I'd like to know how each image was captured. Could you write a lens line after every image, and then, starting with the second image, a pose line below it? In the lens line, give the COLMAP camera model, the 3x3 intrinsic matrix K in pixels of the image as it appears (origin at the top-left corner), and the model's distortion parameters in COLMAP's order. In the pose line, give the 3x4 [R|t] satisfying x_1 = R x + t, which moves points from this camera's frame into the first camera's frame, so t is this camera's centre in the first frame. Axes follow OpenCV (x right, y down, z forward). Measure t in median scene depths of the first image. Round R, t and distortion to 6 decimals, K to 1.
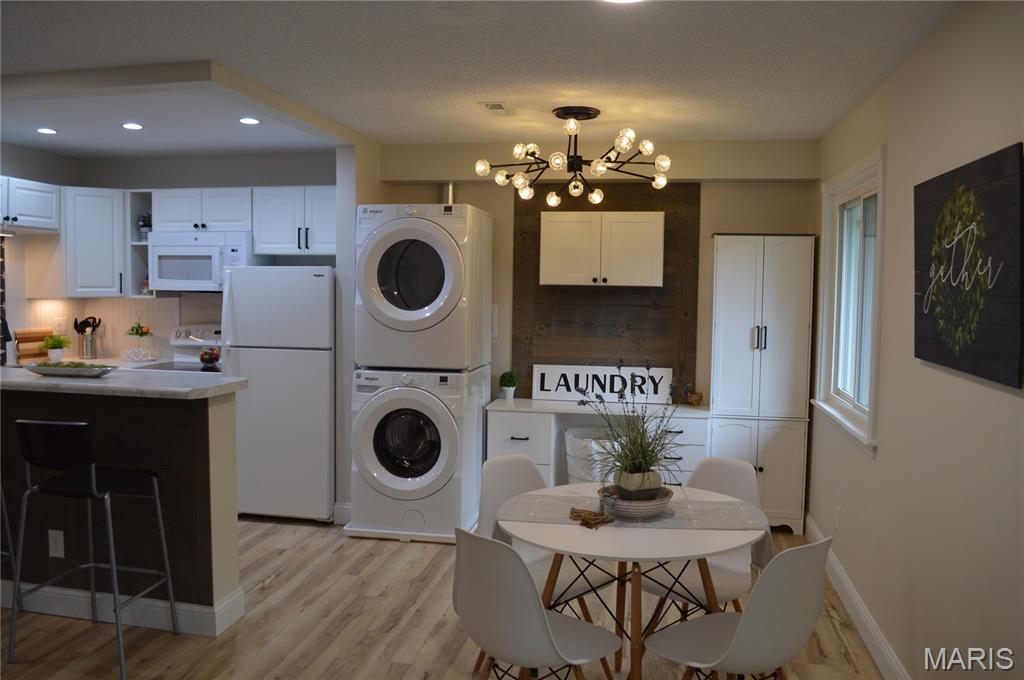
lens RADIAL K [[819.6, 0, 512.7], [0, 819.6, 336.5], [0, 0, 1]] dist [-0.083371, 0.013701]
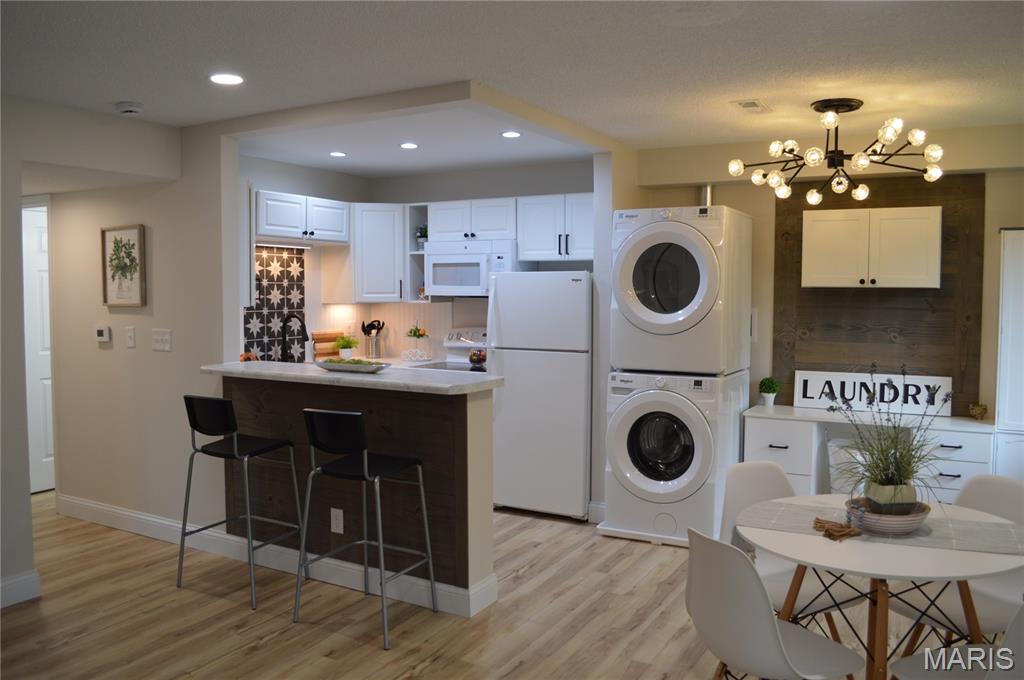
lens RADIAL K [[819.6, 0, 514.9], [0, 819.6, 337.4], [0, 0, 1]] dist [-0.083371, 0.013701]
pose [[0.946209, 0.007242, -0.323476, 0.022718], [-0.009318, 0.999945, -0.004867, 0.003403], [0.323423, 0.007620, 0.946224, -0.005393]]
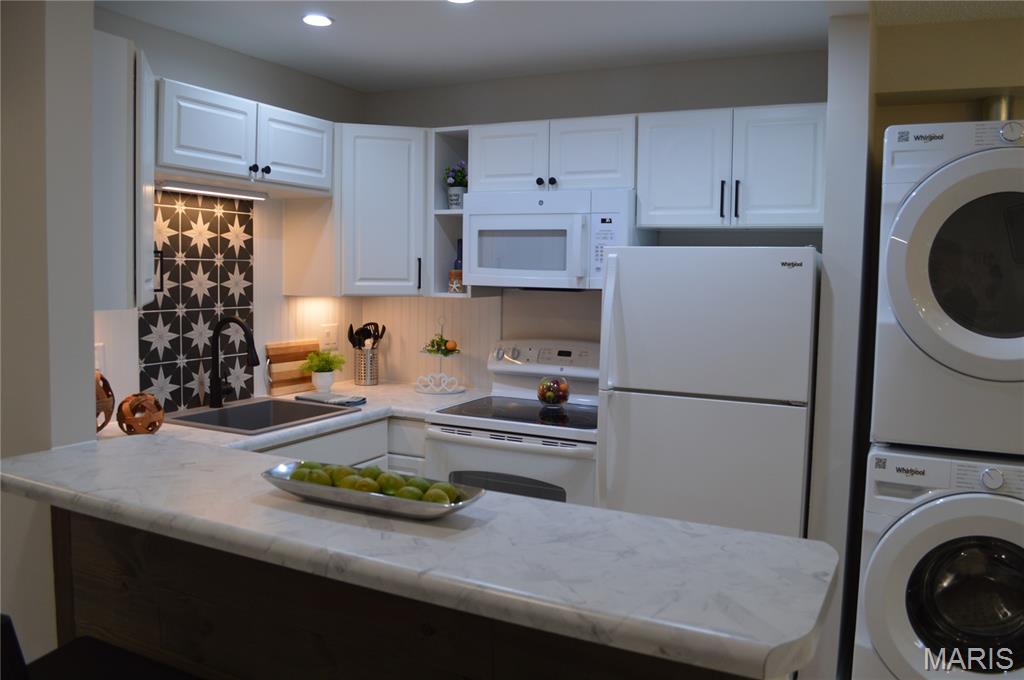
lens RADIAL K [[819.6, 0, 513.2], [0, 819.6, 335.8], [0, 0, 1]] dist [-0.083371, 0.013701]
pose [[0.960266, 0.025888, -0.277884, -0.250602], [-0.022236, 0.999620, 0.016287, -0.031386], [0.278200, -0.009461, 0.960476, 0.422494]]
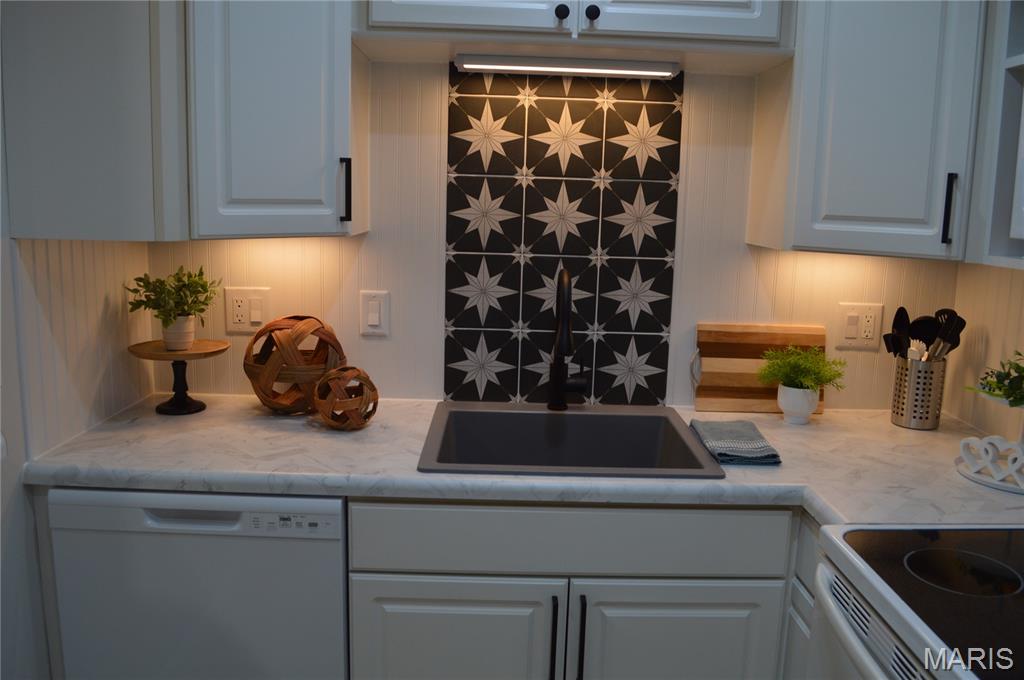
lens RADIAL K [[819.6, 0, 515.9], [0, 819.6, 336.4], [0, 0, 1]] dist [-0.083371, 0.013701]
pose [[0.192211, 0.154968, -0.969041, -0.256875], [-0.086433, 0.986289, 0.140582, -0.052607], [0.977540, 0.056736, 0.202970, 0.860652]]
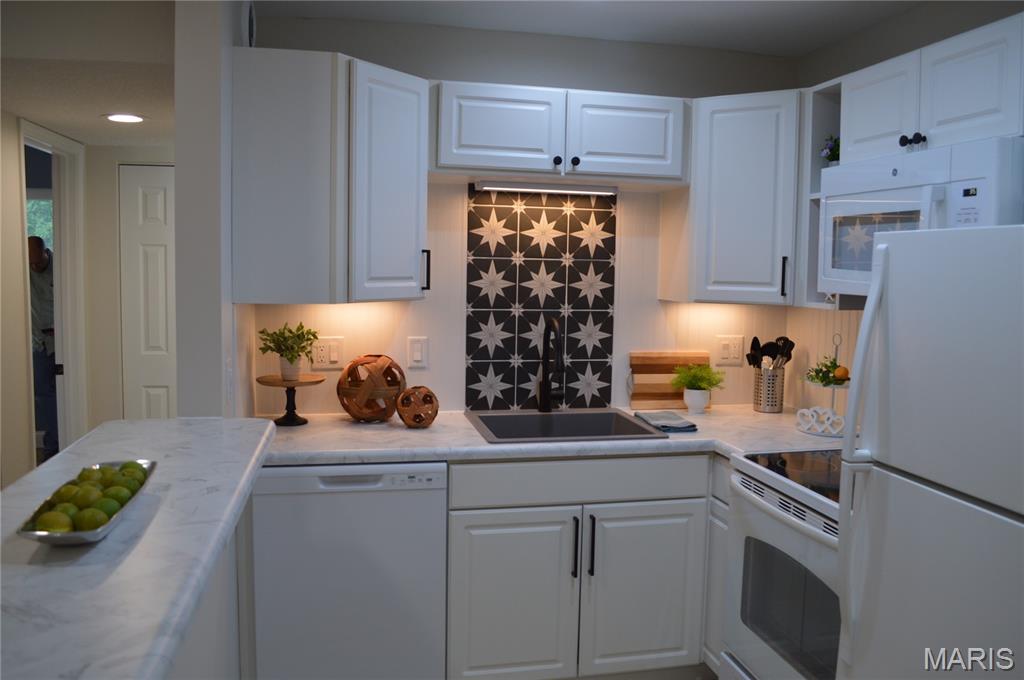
lens RADIAL K [[819.6, 0, 518.7], [0, 819.6, 335.4], [0, 0, 1]] dist [-0.083371, 0.013701]
pose [[0.387104, 0.073423, -0.919108, -0.089819], [-0.069524, 0.996311, 0.050309, -0.047520], [0.919411, 0.044425, 0.390781, 0.703590]]
